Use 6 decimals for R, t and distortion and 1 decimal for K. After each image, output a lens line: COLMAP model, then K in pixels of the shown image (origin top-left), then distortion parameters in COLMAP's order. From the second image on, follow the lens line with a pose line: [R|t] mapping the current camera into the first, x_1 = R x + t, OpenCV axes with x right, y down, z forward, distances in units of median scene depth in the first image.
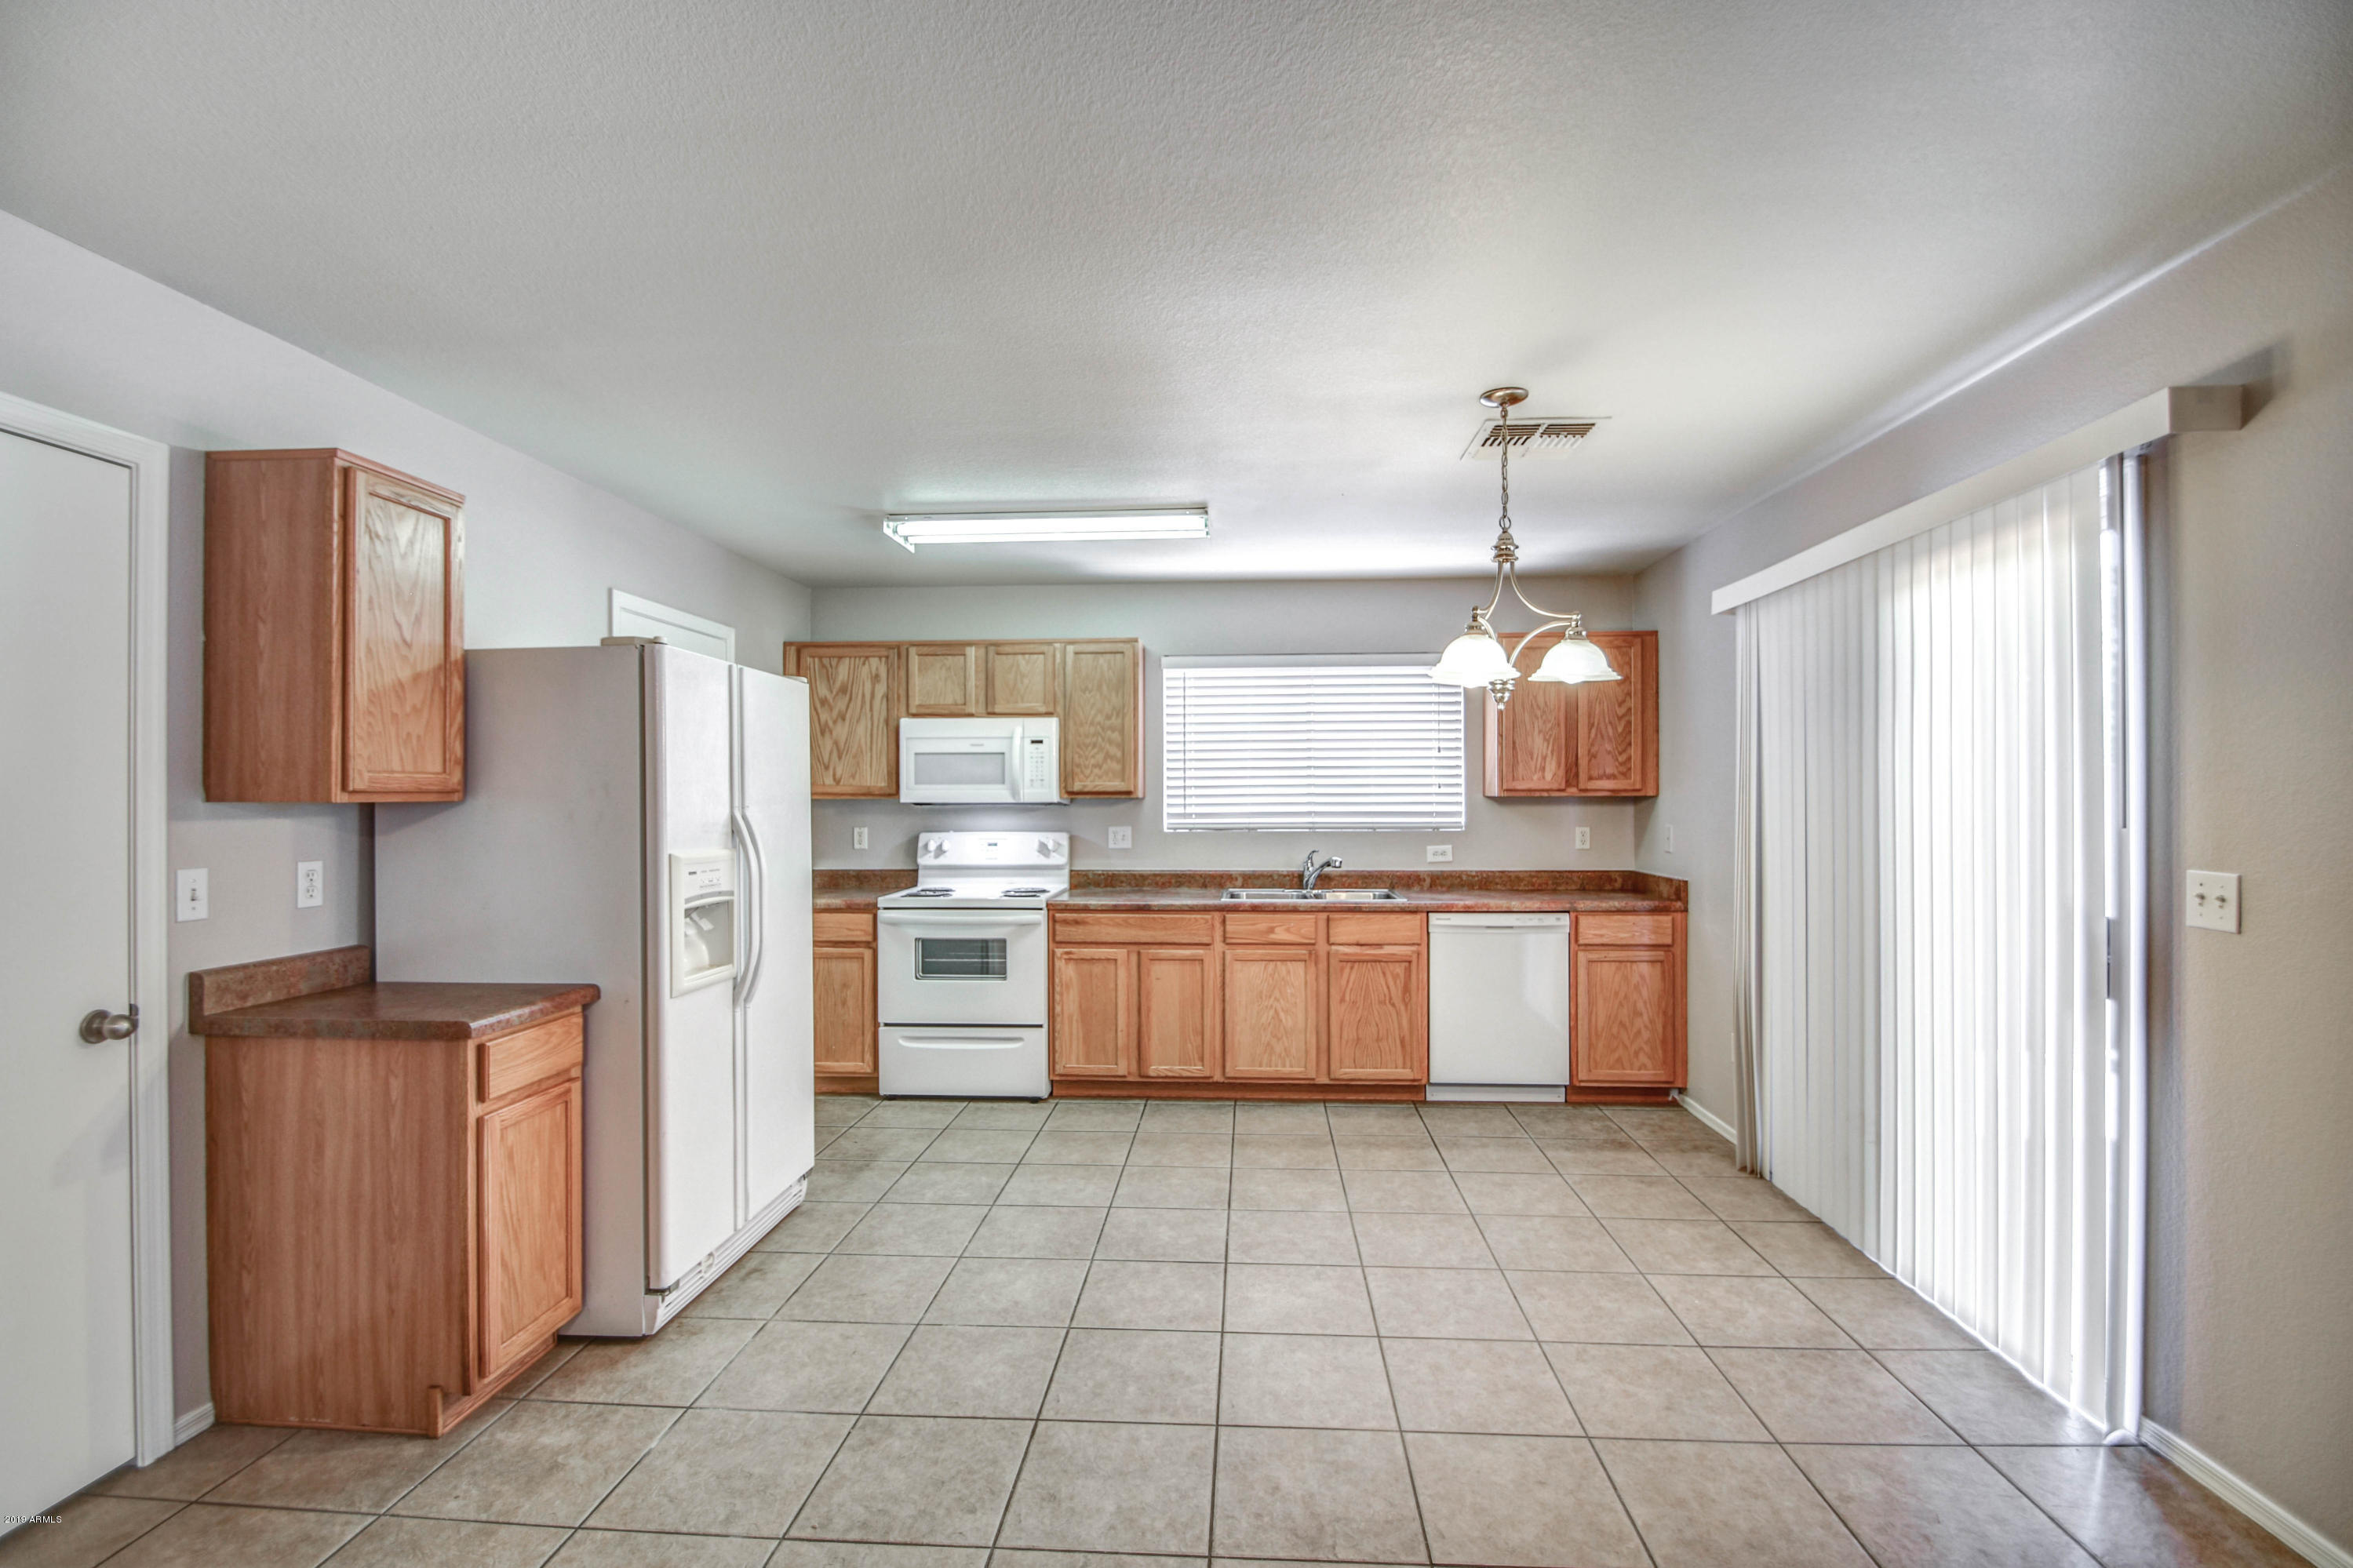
lens RADIAL K [[1017.1, 0, 1206.2], [0, 1017.1, 790.6], [0, 0, 1]] dist [0.013254, -0.016265]
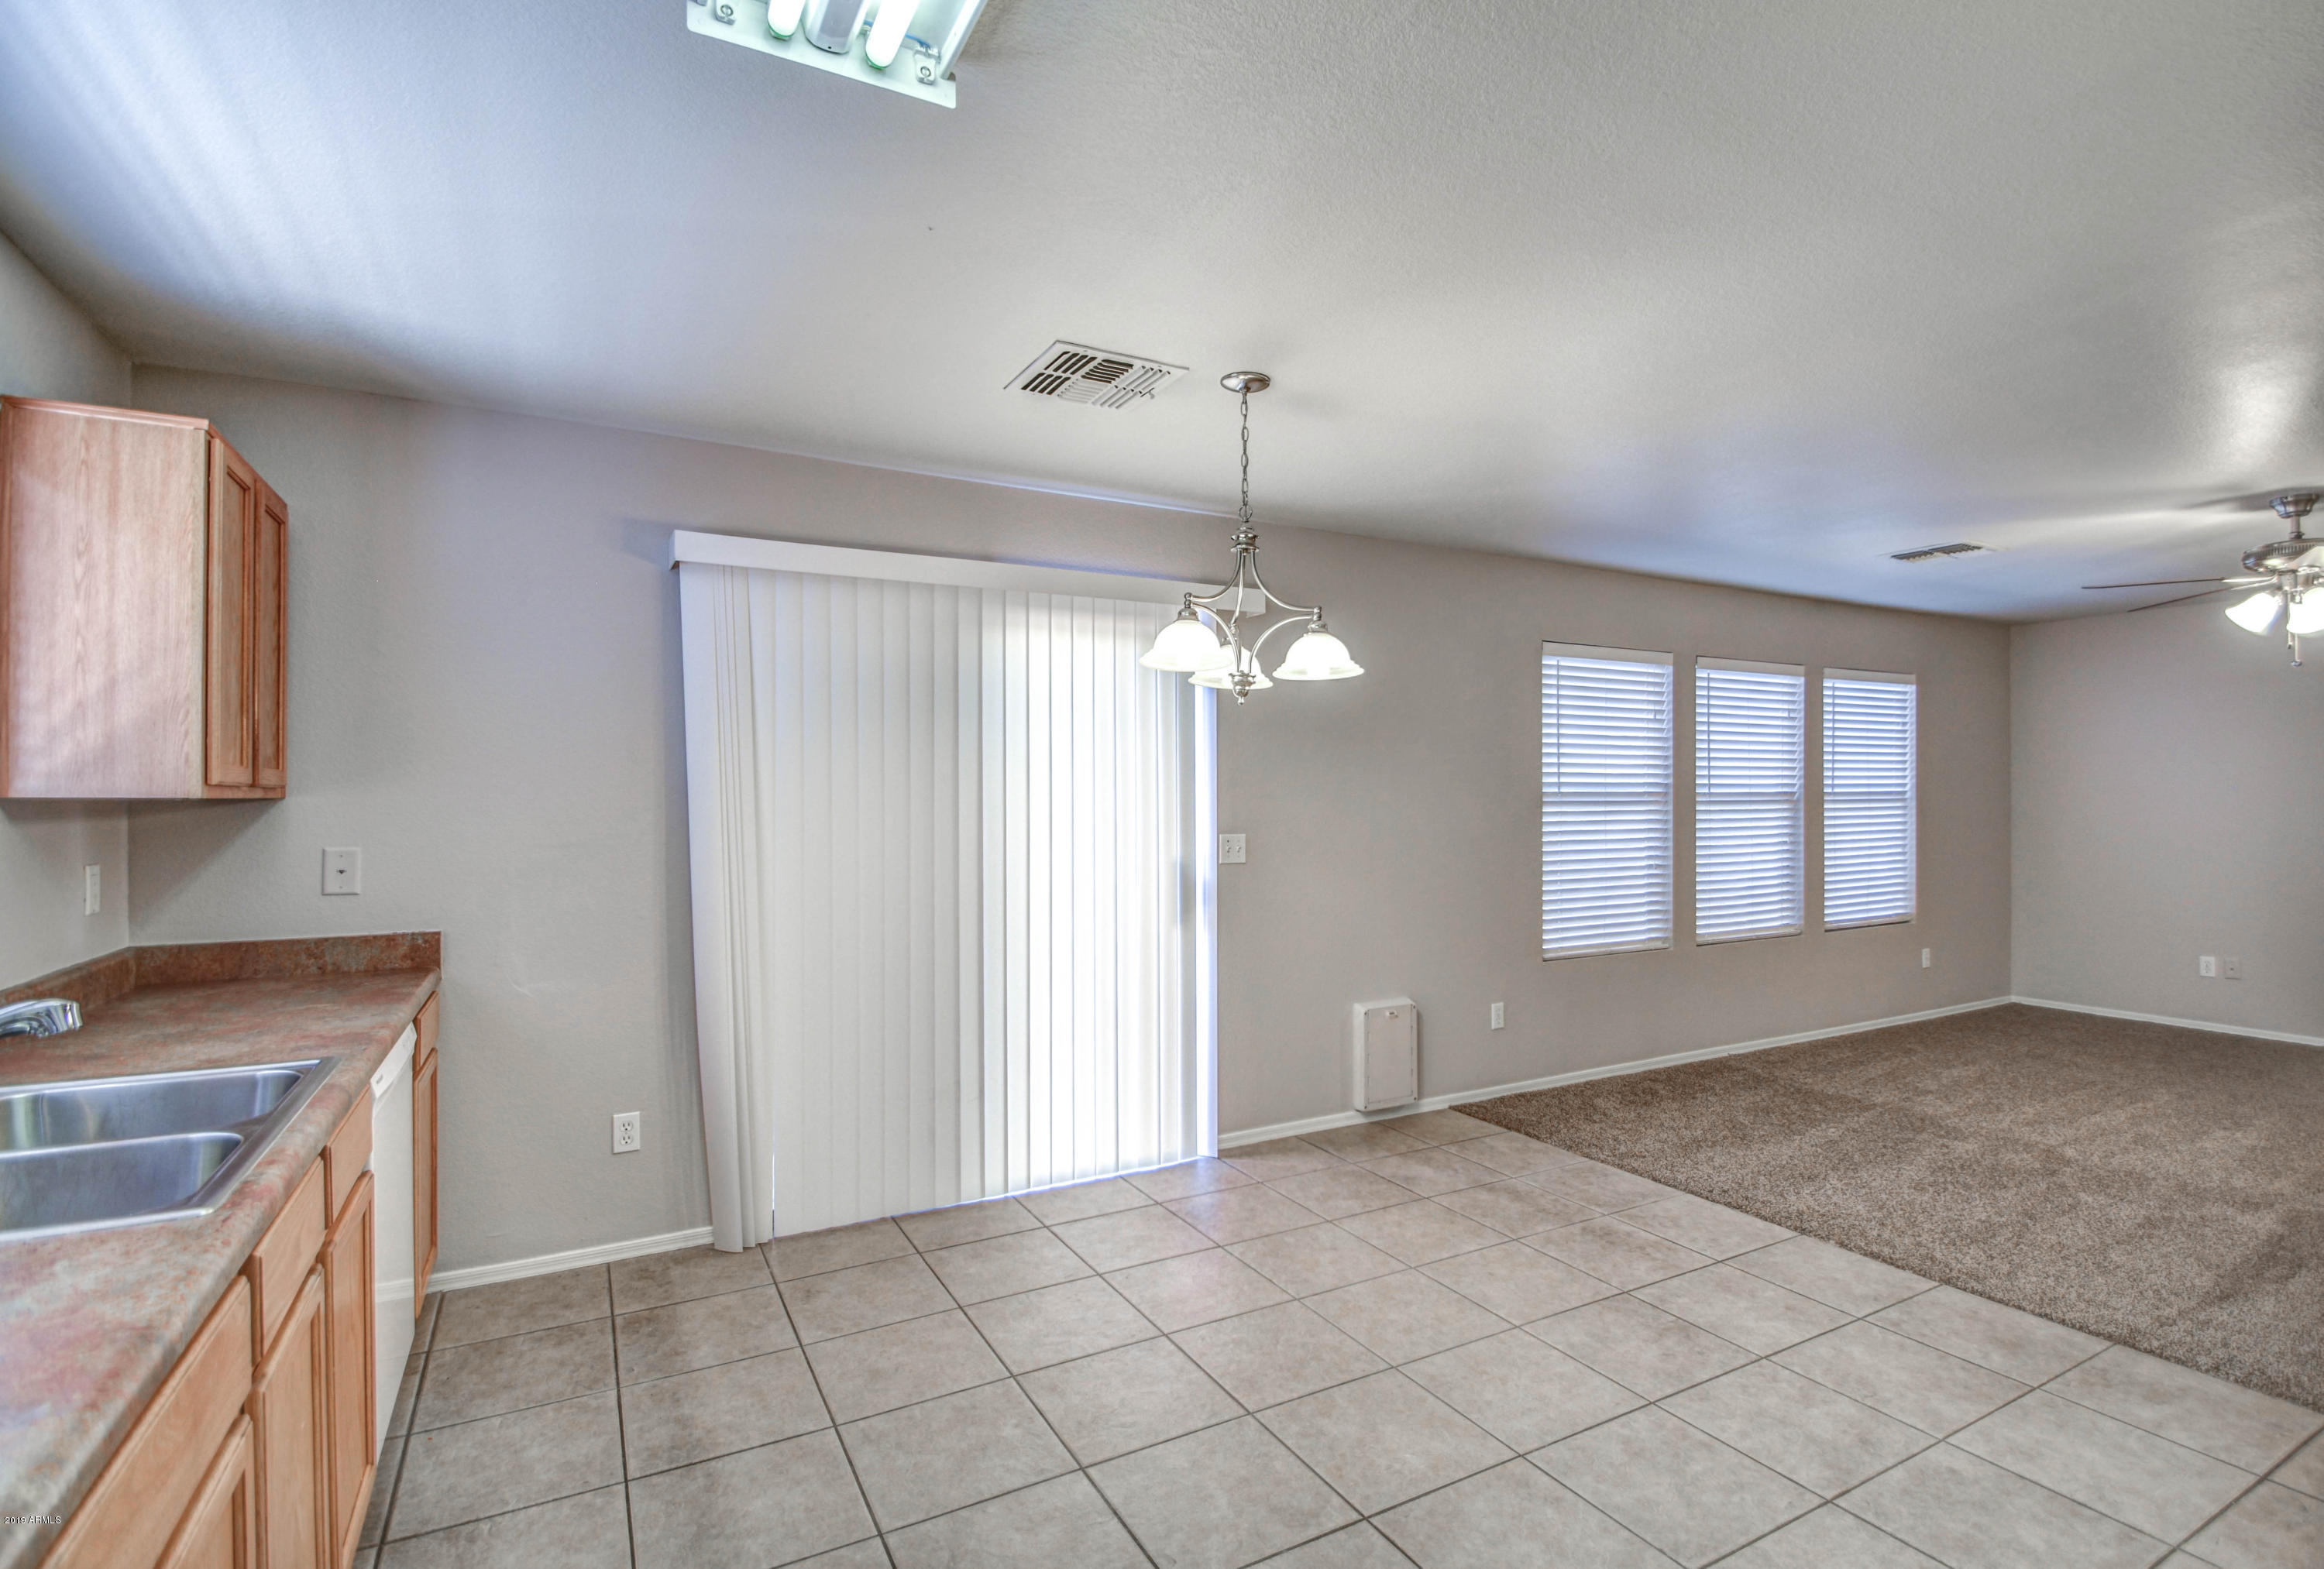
lens RADIAL K [[1132.6, 0, 1121.6], [0, 1132.6, 792.3], [0, 0, 1]] dist [-0.001074, -0.000159]
pose [[-0.492862, -0.001934, 0.870105, -0.344199], [-0.003315, 0.999994, 0.000345, -0.000357], [-0.870101, -0.002714, -0.492866, 0.957651]]
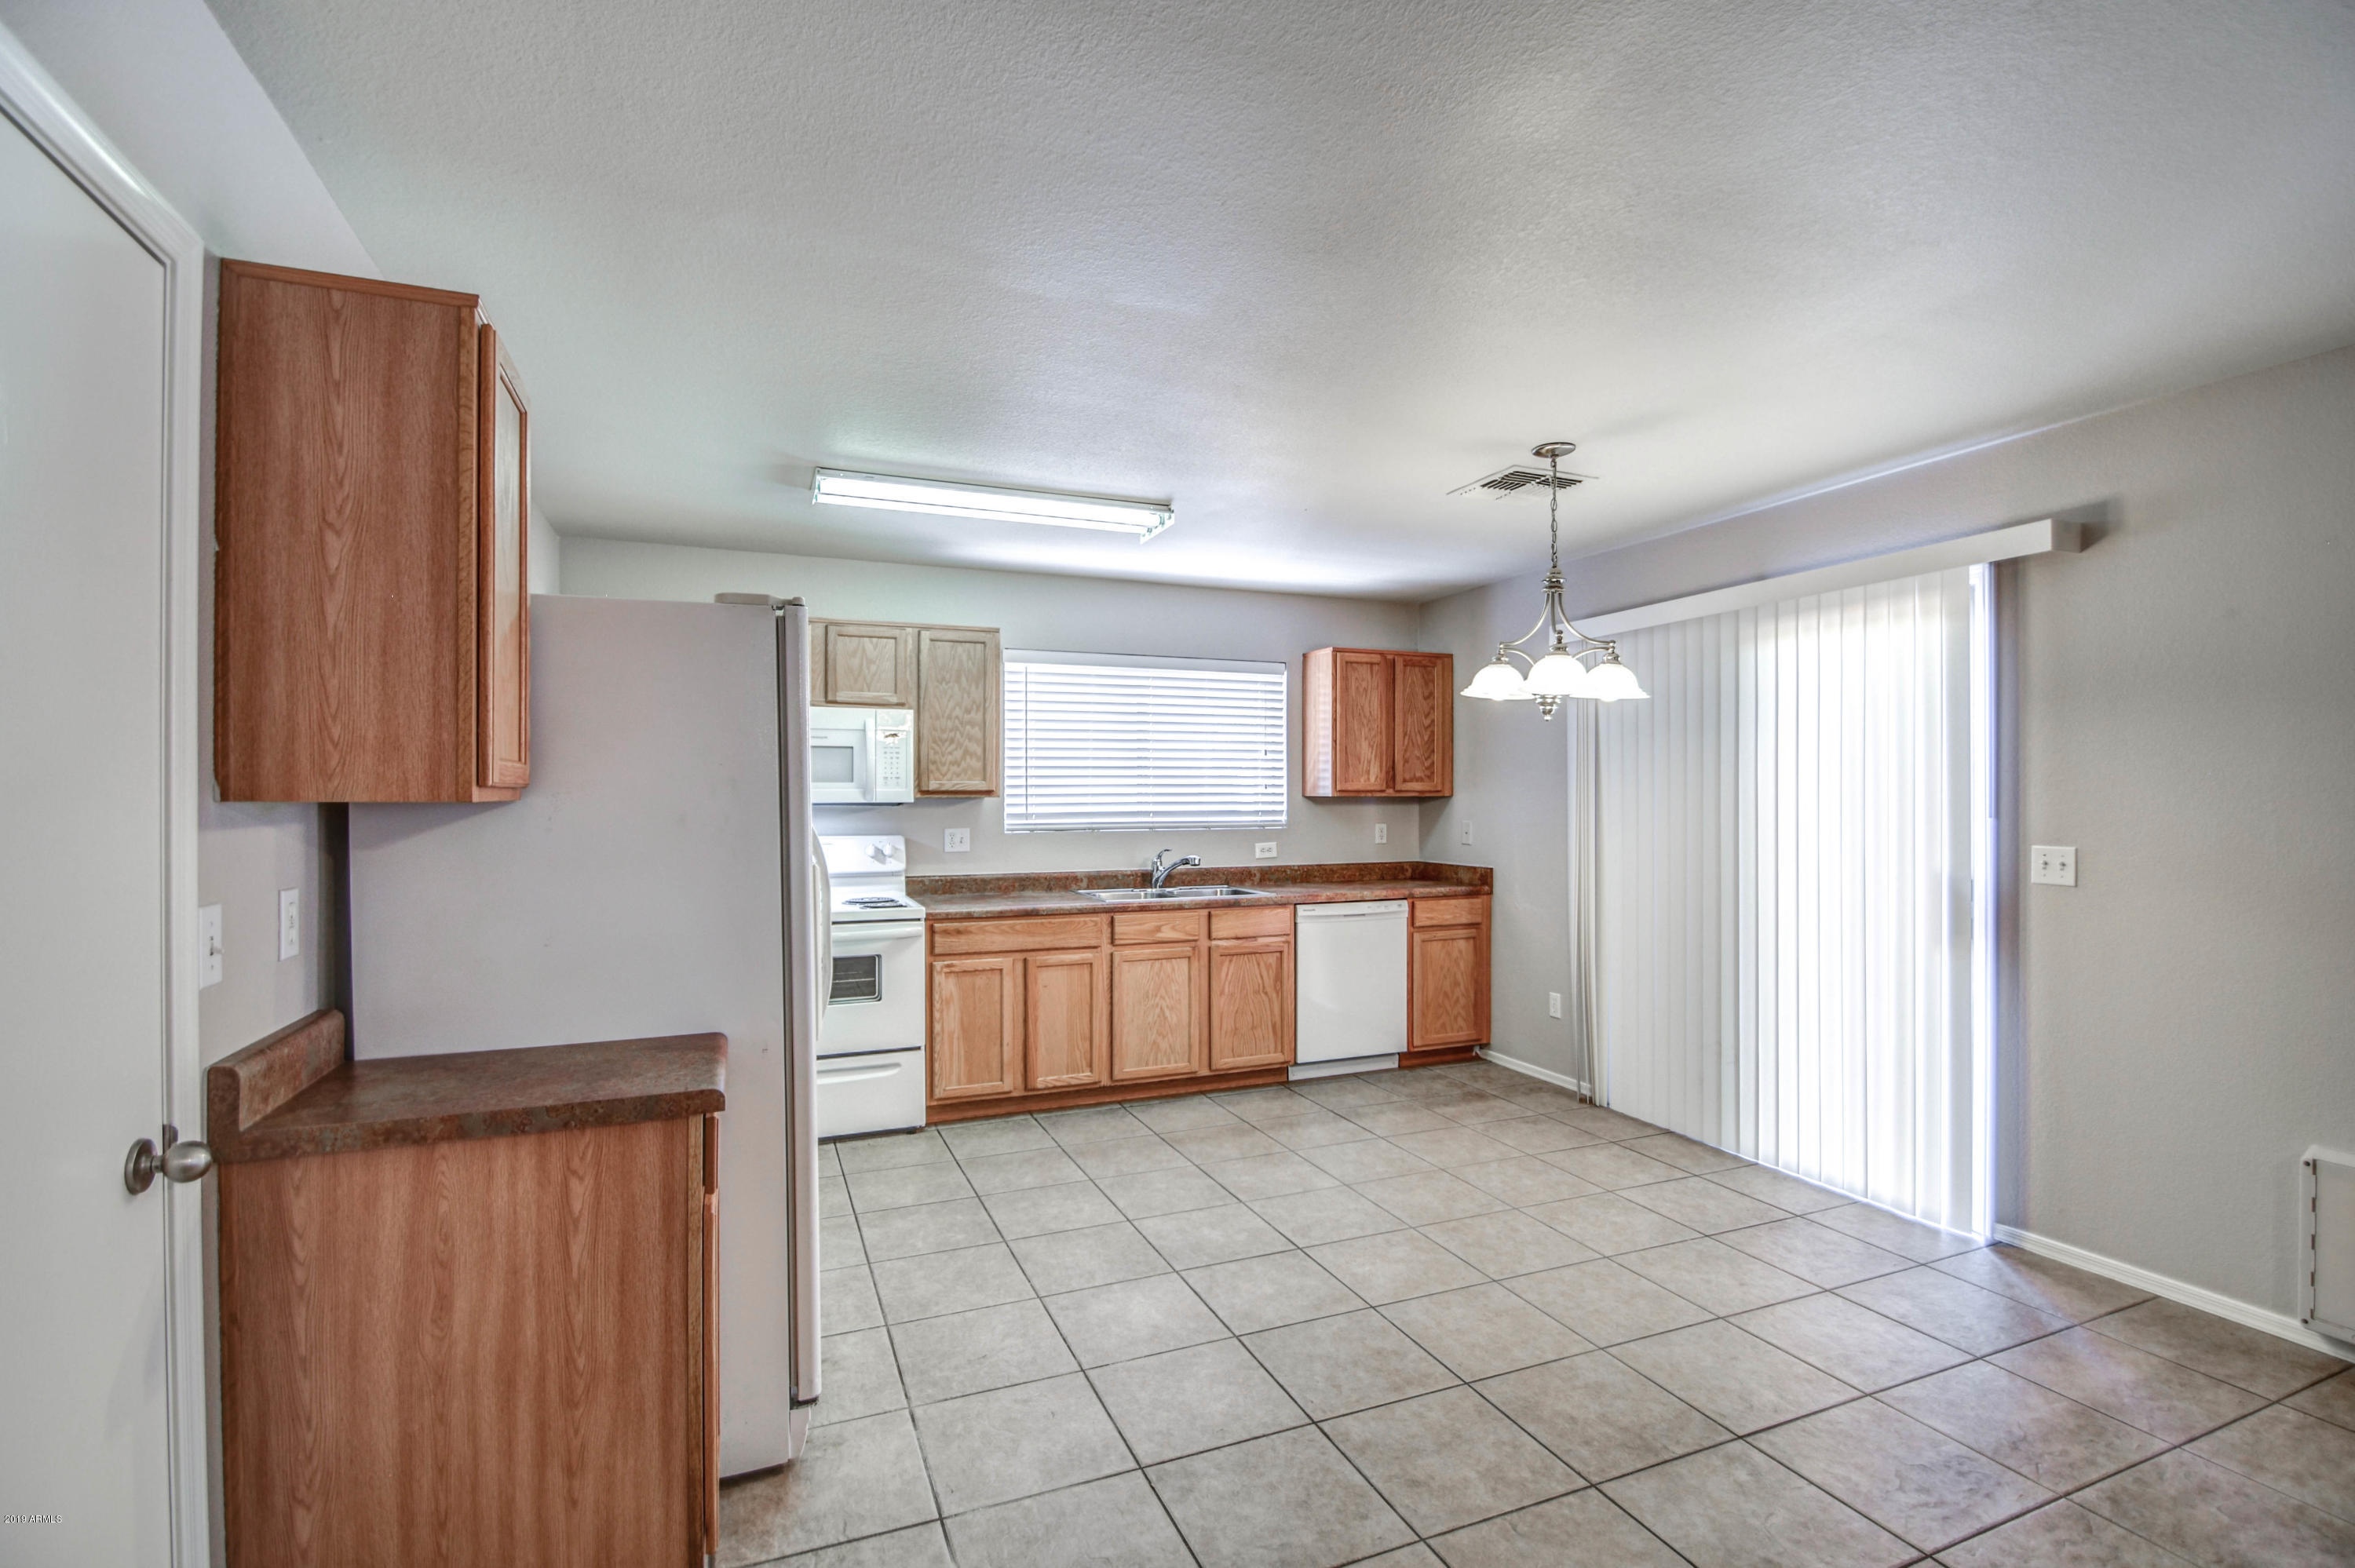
lens RADIAL K [[1020.8, 0, 1197.3], [0, 1020.8, 796.3], [0, 0, 1]] dist [0.011335, -0.012795]
pose [[0.905960, 0.000786, 0.423362, -0.330965], [-0.002899, 0.999986, 0.004347, 0.001451], [-0.423353, -0.005165, 0.905950, 0.071261]]
